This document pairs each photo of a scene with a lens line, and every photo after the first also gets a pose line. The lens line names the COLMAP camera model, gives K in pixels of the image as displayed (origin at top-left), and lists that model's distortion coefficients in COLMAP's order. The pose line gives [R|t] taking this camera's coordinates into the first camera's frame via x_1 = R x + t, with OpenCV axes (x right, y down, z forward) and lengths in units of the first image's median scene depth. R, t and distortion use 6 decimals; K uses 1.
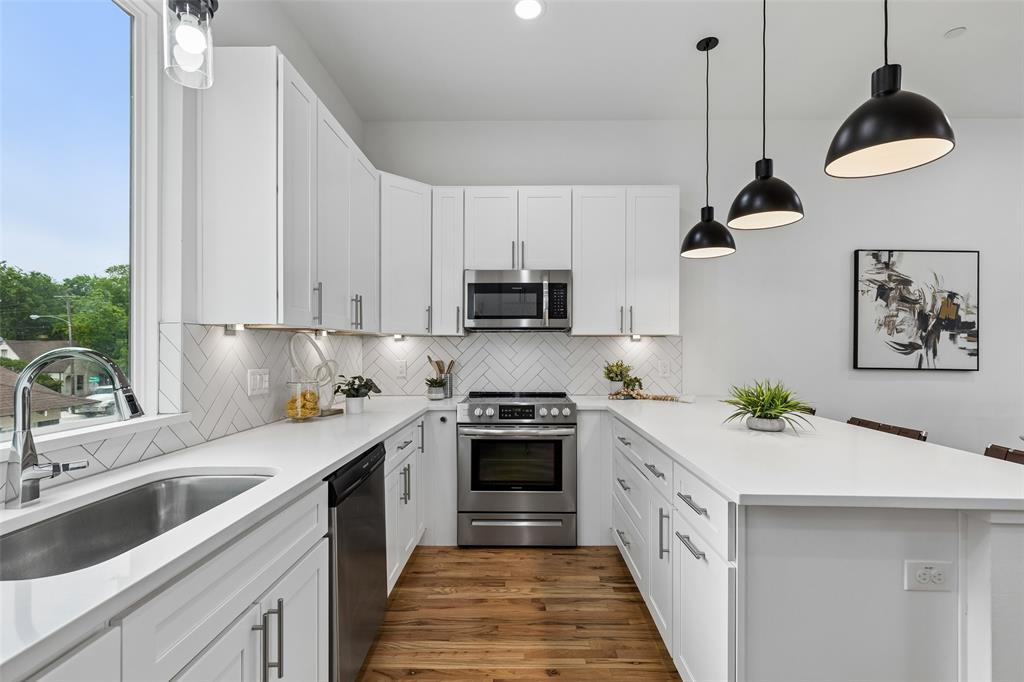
lens RADIAL K [[466.6, 0, 513.3], [0, 466.6, 349.6], [0, 0, 1]] dist [0.016491, -0.000500]
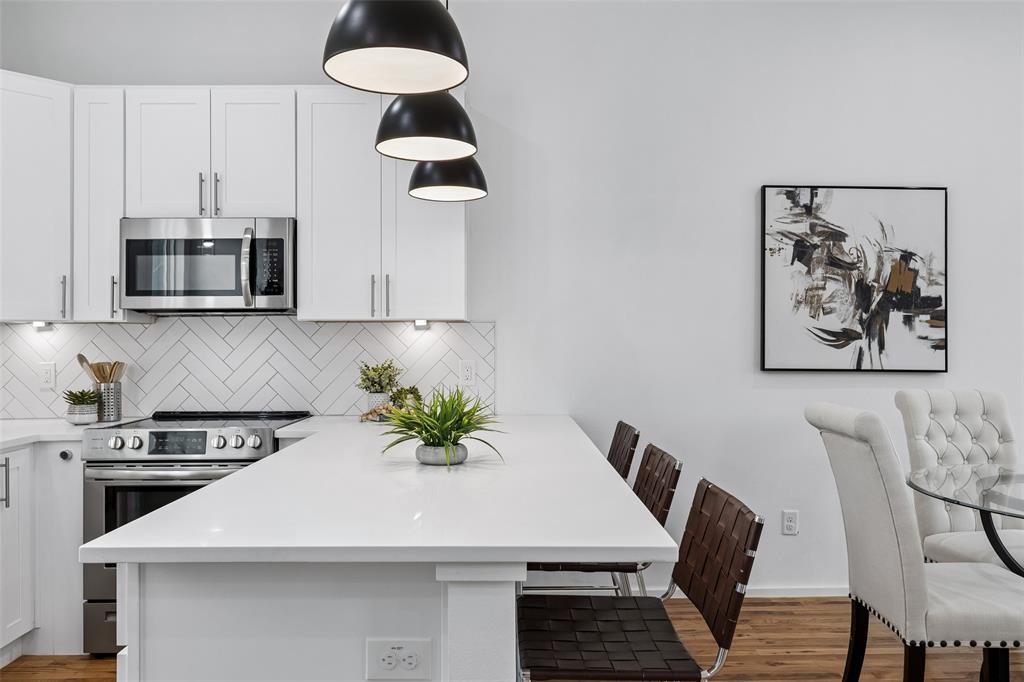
lens RADIAL K [[789.1, 0, 512.3], [0, 789.1, 336.1], [0, 0, 1]] dist [0.006412, -0.007626]
pose [[0.999762, -0.005691, 0.021069, 0.364480], [0.005864, 0.999949, -0.008189, 0.000700], [-0.021021, 0.008310, 0.999744, -0.069602]]
